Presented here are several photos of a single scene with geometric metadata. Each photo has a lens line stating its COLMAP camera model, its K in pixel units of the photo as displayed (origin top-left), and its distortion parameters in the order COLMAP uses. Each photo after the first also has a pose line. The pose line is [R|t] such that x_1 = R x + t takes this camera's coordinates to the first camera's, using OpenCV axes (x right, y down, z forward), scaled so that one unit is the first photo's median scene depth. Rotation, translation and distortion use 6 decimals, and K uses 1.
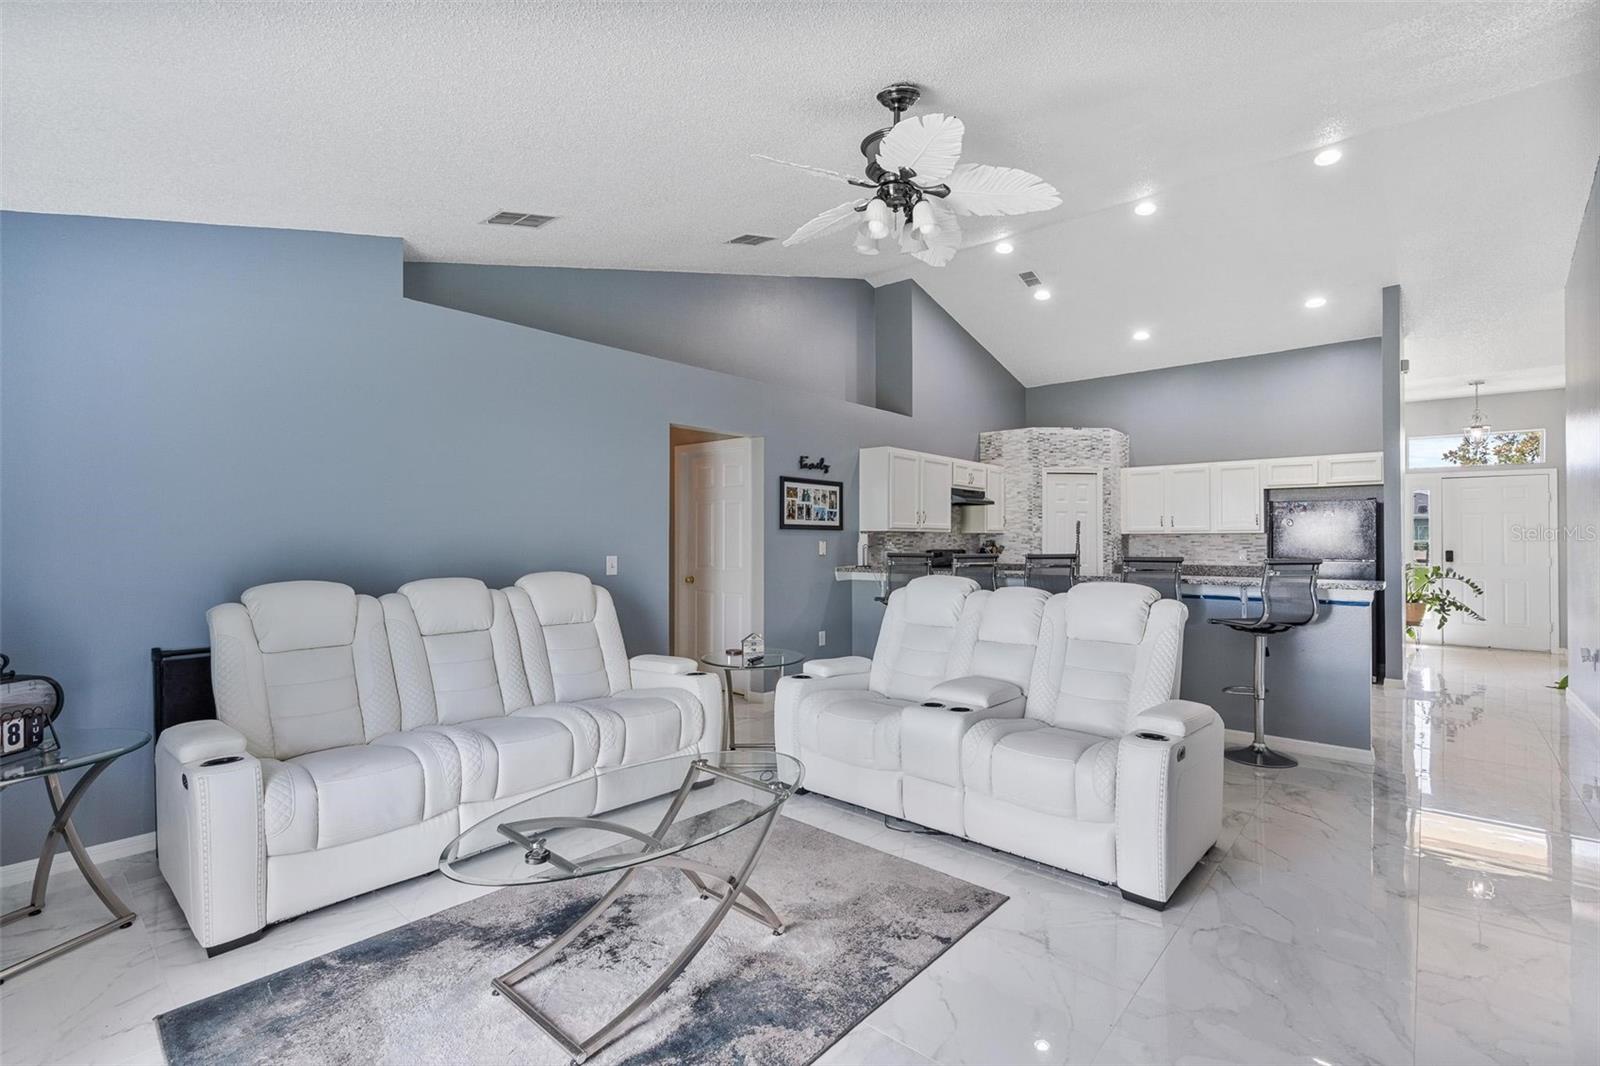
lens RADIAL K [[723.9, 0, 795.7], [0, 723.9, 531.9], [0, 0, 1]] dist [-0.006017, 0.001223]
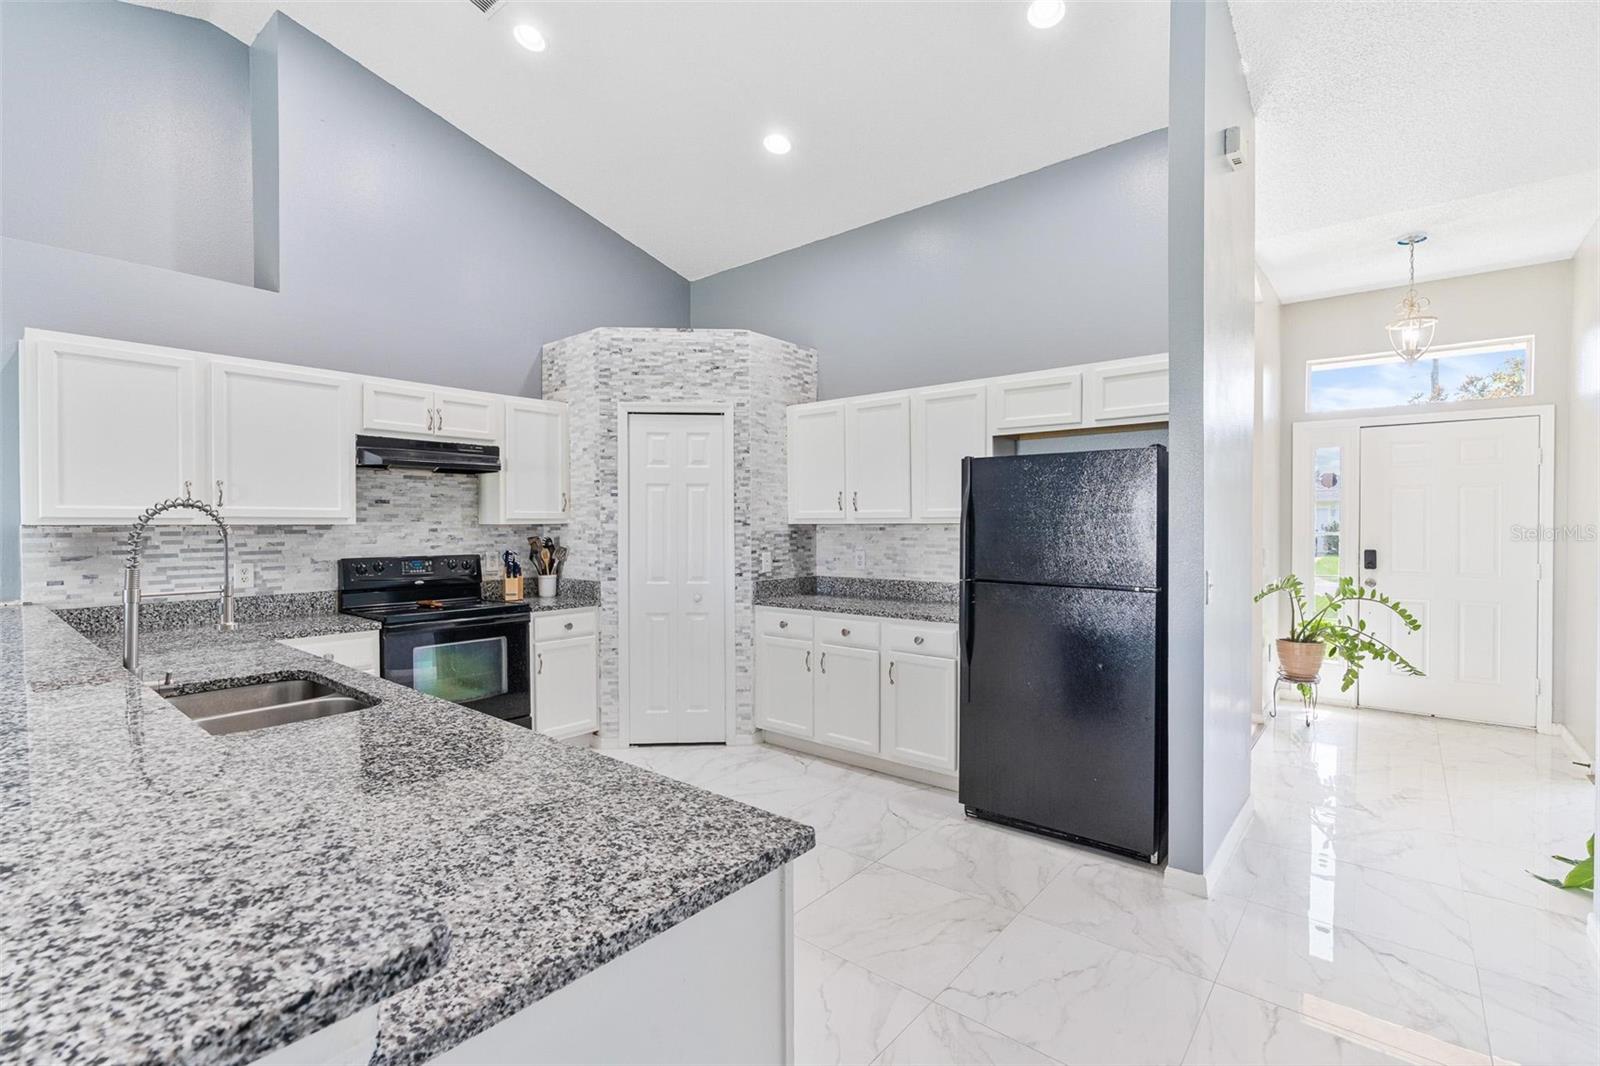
lens RADIAL K [[723.9, 0, 795.7], [0, 723.9, 531.9], [0, 0, 1]] dist [-0.006017, 0.001223]
pose [[0.999812, -0.003913, 0.018975, 0.501363], [0.003443, 0.999689, 0.024713, -0.005706], [-0.019066, -0.024643, 0.999514, 0.494271]]
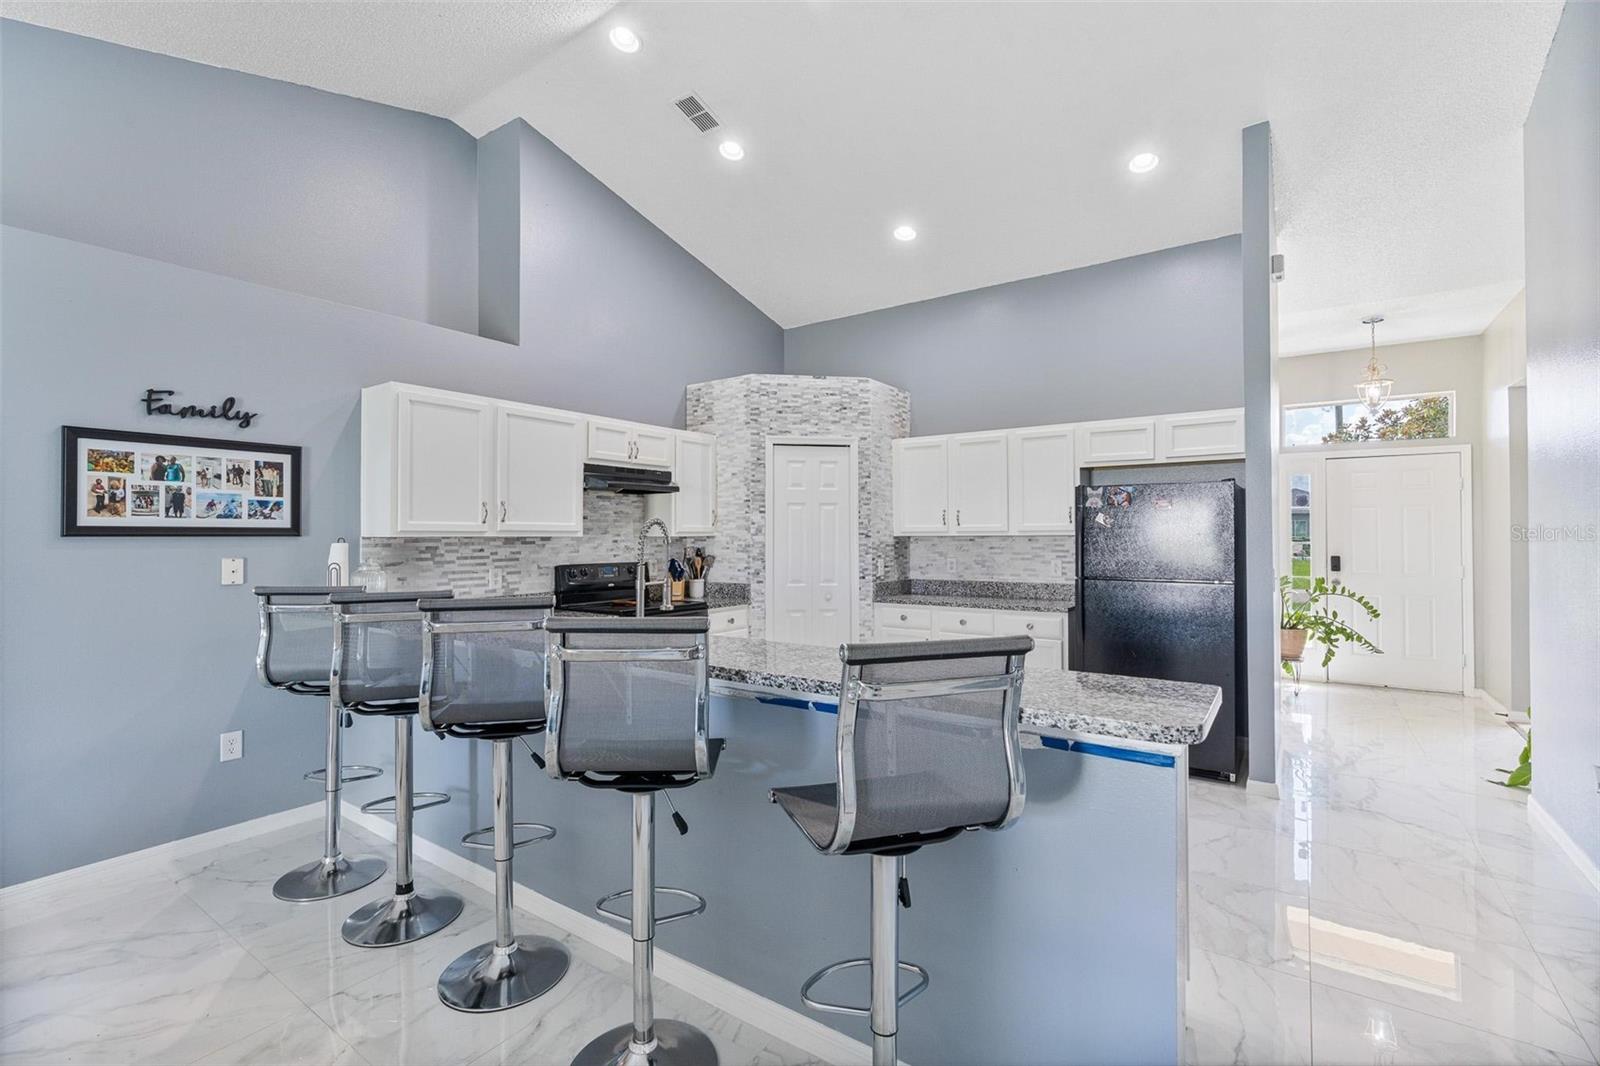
lens RADIAL K [[717.9, 0, 796.1], [0, 717.9, 527.9], [0, 0, 1]] dist [-0.010539, 0.004251]
pose [[0.994629, -0.003703, 0.103435, 0.326151], [0.003633, 0.999993, 0.000869, -0.006727], [-0.103438, -0.000488, 0.994636, 0.381844]]
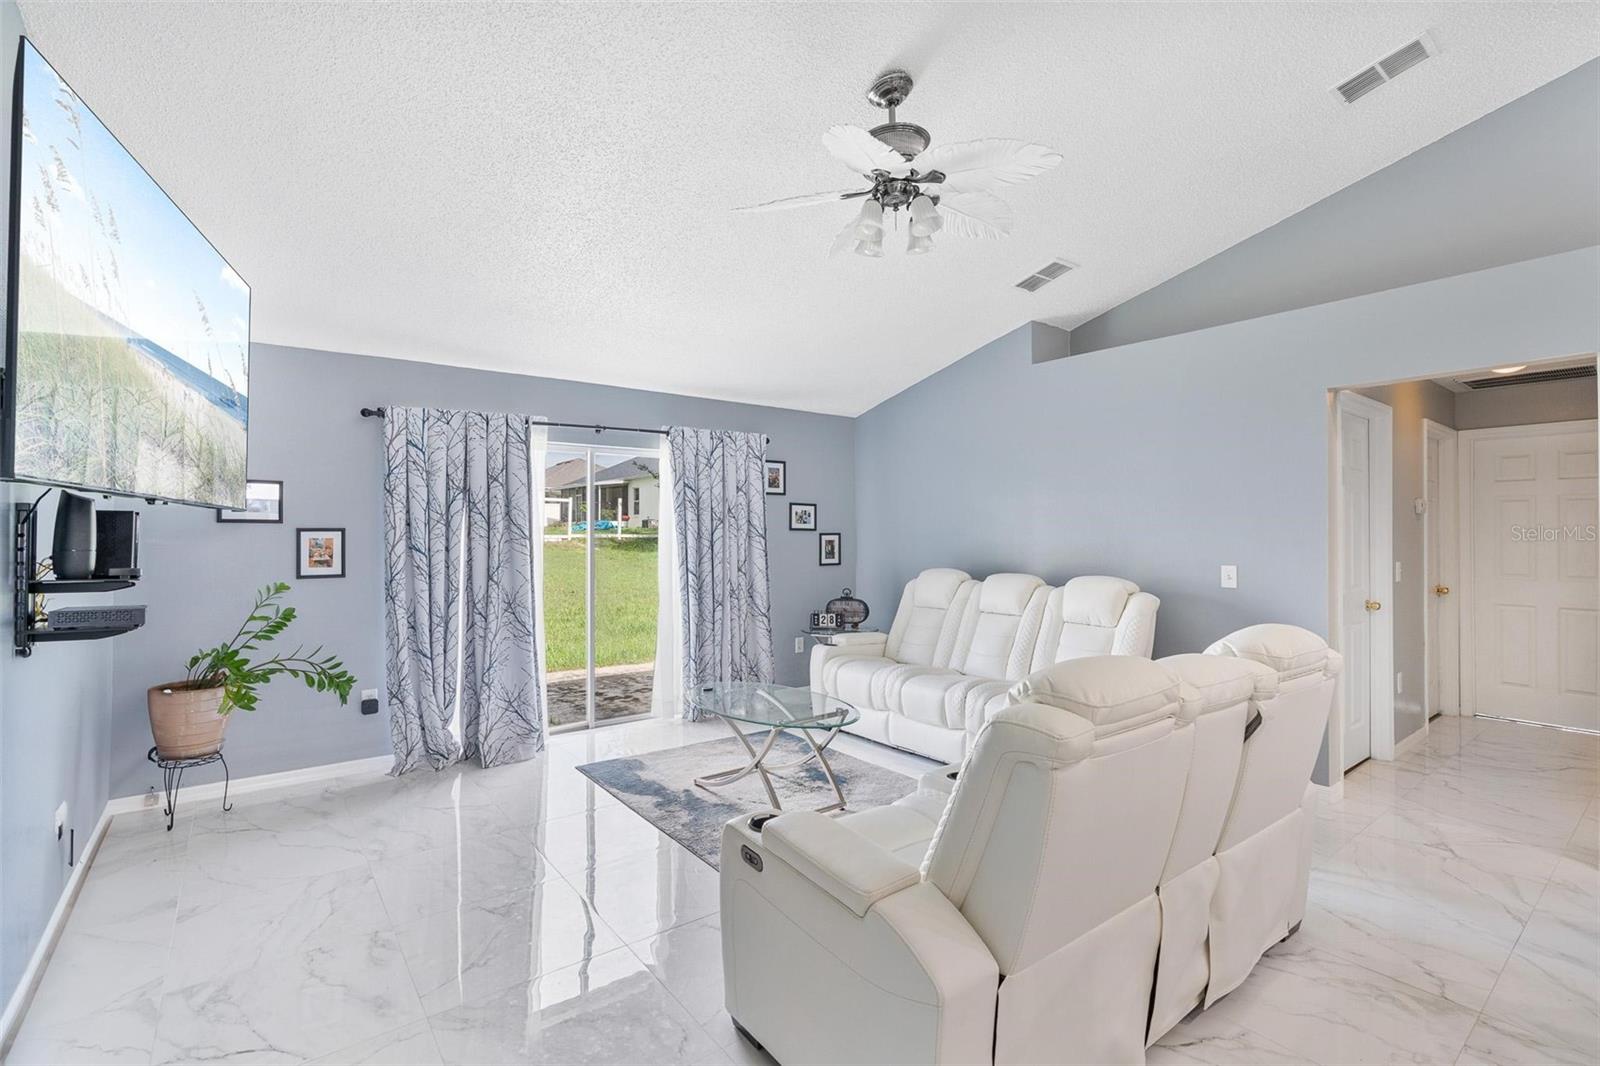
lens RADIAL K [[729.0, 0, 800.6], [0, 729.0, 527.4], [0, 0, 1]] dist [-0.010879, 0.000075]
pose [[-0.196855, -0.007358, -0.980405, 0.437632], [0.011269, 0.999889, -0.009766, -0.005994], [0.980368, -0.012971, -0.196750, 0.422213]]
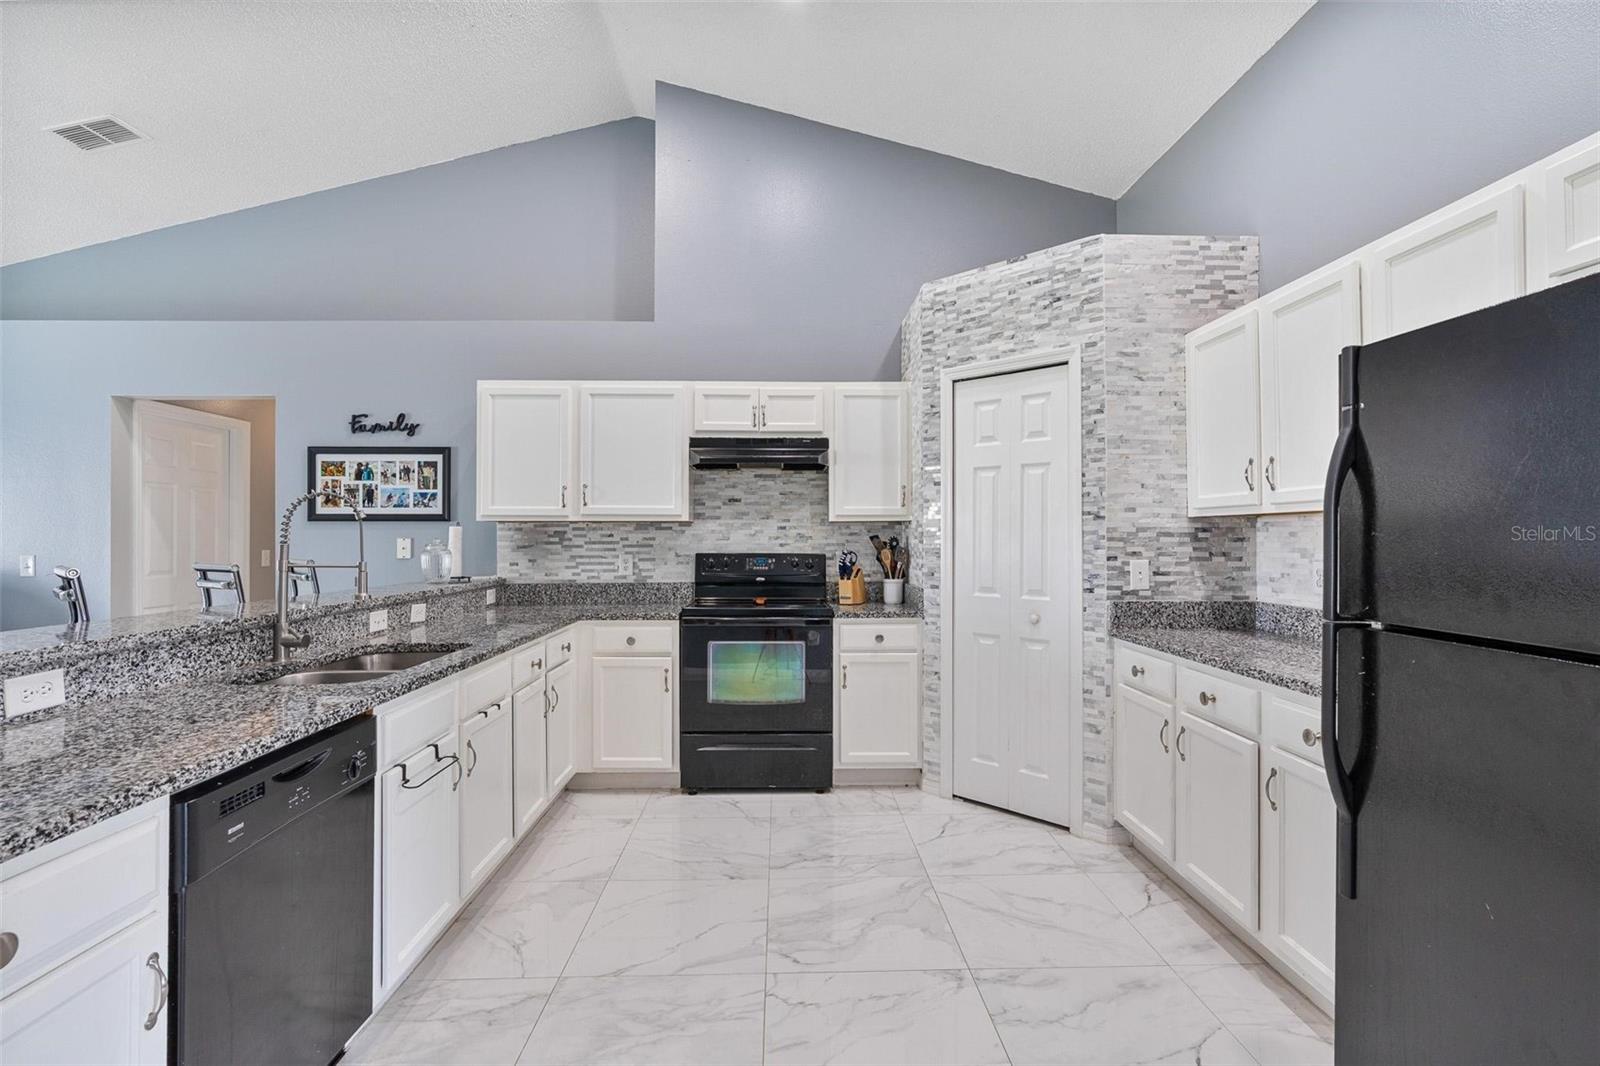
lens RADIAL K [[729.2, 0, 800.0], [0, 729.2, 533.0], [0, 0, 1]] dist [-0.017021, 0.007416]
pose [[0.679991, -0.005096, -0.733203, 0.657003], [0.010474, 0.999941, 0.002763, 0.008470], [0.733146, -0.009559, 0.680004, 0.688479]]
